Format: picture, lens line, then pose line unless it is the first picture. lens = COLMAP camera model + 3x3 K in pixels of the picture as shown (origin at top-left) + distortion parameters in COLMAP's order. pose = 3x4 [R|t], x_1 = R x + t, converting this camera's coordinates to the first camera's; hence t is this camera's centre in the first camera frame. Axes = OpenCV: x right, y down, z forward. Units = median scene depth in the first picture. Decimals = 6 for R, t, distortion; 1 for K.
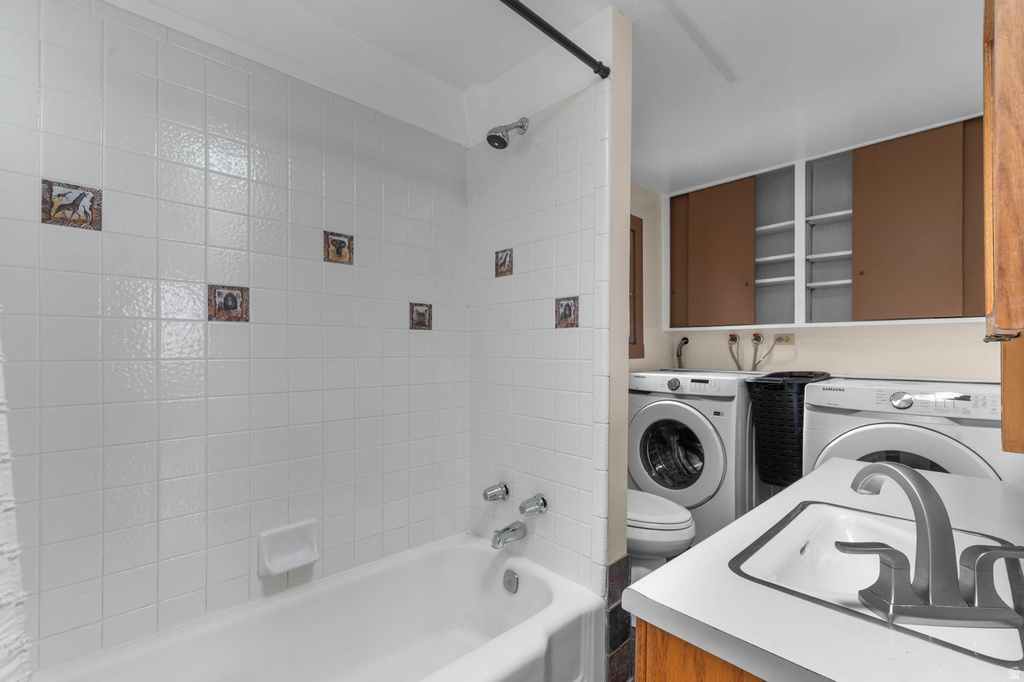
lens RADIAL K [[441.8, 0, 512.6], [0, 441.8, 347.1], [0, 0, 1]] dist [-0.001097, 0.000026]
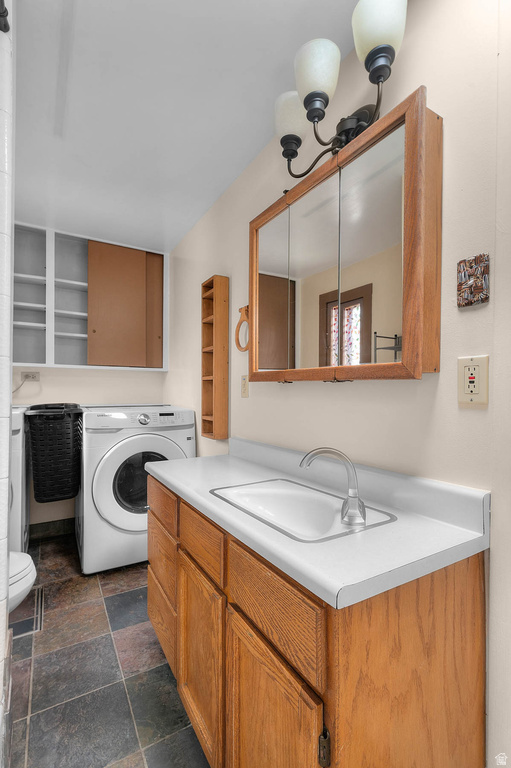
lens RADIAL K [[348.4, 0, 253.2], [0, 348.4, 391.5], [0, 0, 1]] dist [0.003381, 0.000712]
pose [[0.224855, -0.010223, 0.974339, -0.162247], [-0.012622, 0.999831, 0.013403, 0.001733], [-0.974311, -0.015312, 0.224688, 0.241749]]
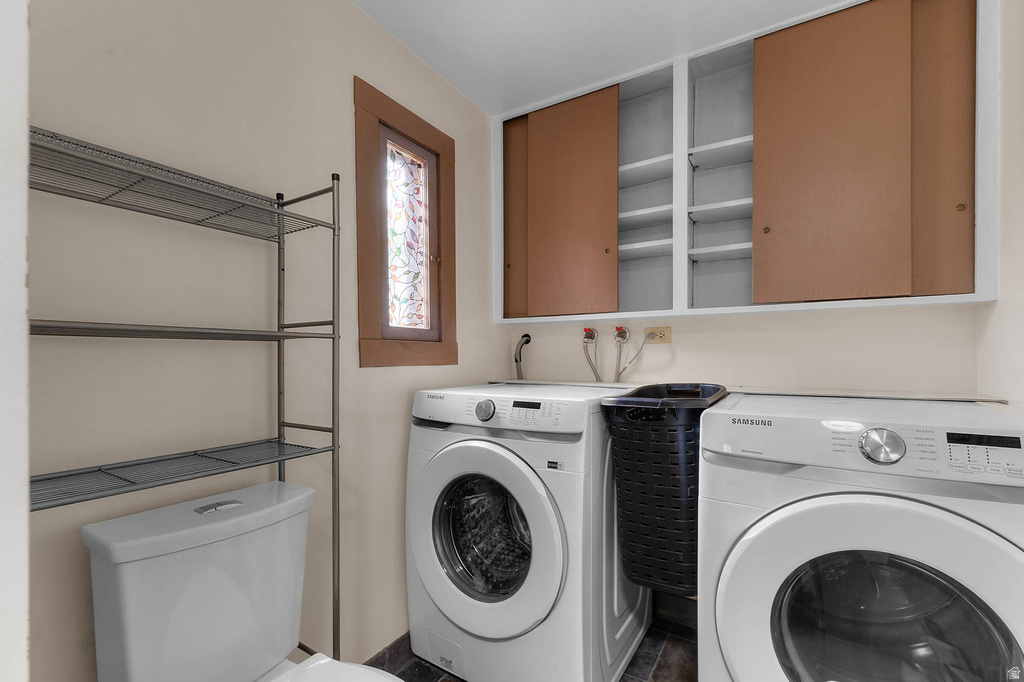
lens RADIAL K [[443.3, 0, 519.3], [0, 443.3, 355.7], [0, 0, 1]] dist [0.001586, 0.000326]
pose [[0.964035, -0.000257, 0.265774, 0.251844], [0.000207, 1.000000, 0.000218, 0.014314], [-0.265774, -0.000155, 0.964035, 0.439635]]
